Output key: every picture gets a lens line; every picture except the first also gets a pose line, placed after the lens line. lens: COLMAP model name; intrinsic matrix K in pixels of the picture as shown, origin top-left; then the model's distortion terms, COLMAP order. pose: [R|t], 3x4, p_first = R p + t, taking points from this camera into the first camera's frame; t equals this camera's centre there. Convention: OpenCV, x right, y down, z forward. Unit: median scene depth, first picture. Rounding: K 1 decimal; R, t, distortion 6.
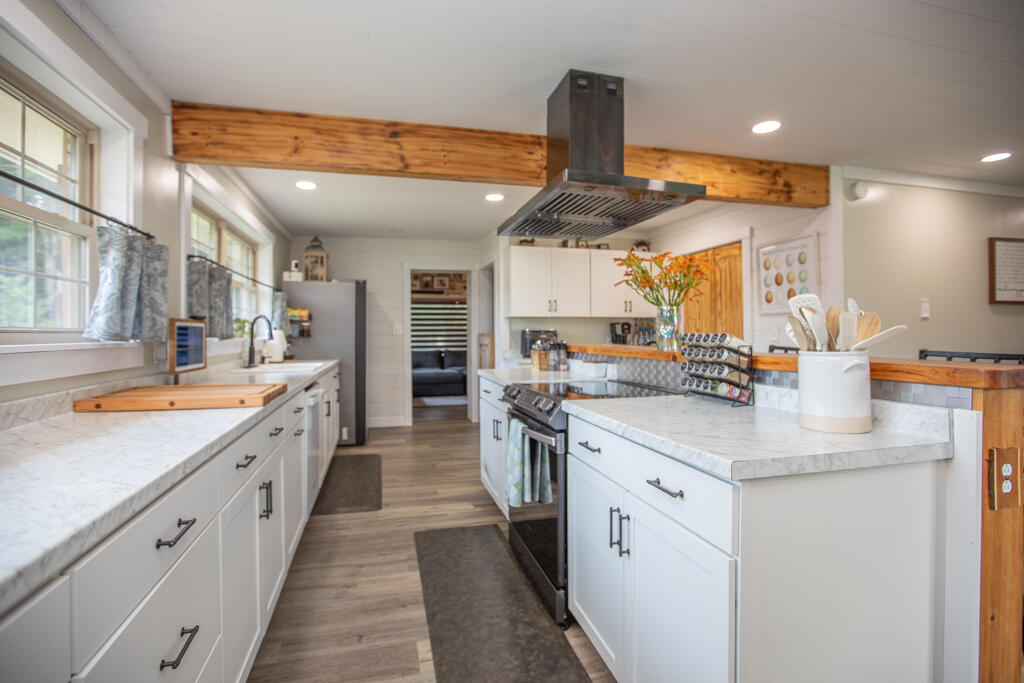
lens RADIAL K [[499.3, 0, 512.0], [0, 499.3, 341.5], [0, 0, 1]] dist [-0.003051, -0.000409]
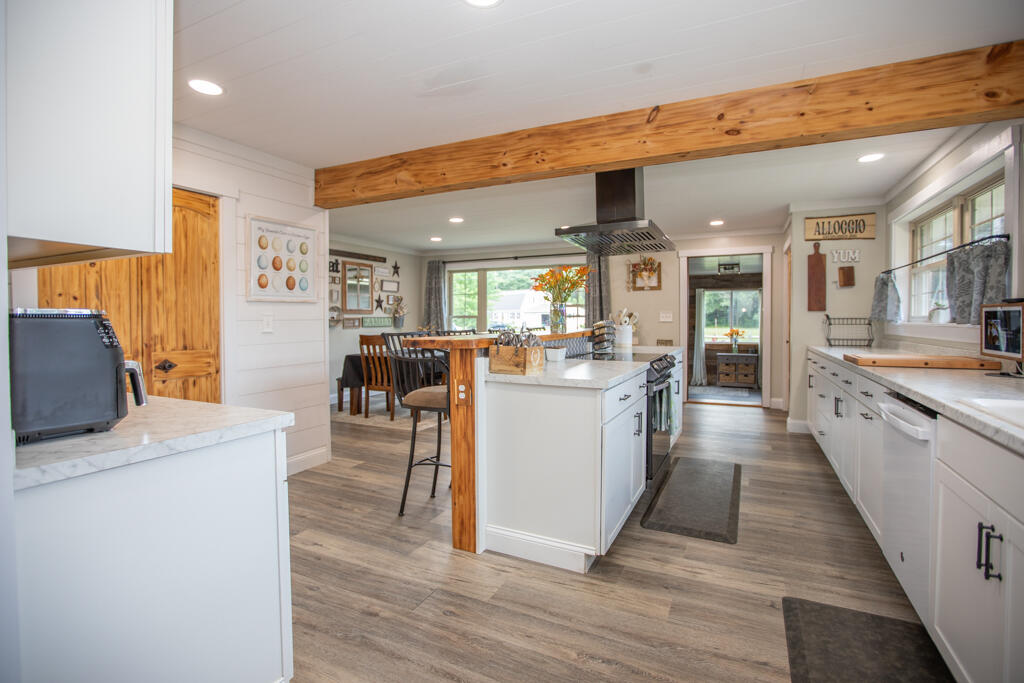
lens RADIAL K [[444.5, 0, 510.0], [0, 444.5, 329.2], [0, 0, 1]] dist [-0.001147, -0.000036]
pose [[-0.729942, -0.002721, 0.683504, -0.439251], [0.025276, 0.999201, 0.030971, -0.030068], [-0.683042, 0.039883, -0.729290, 1.822622]]
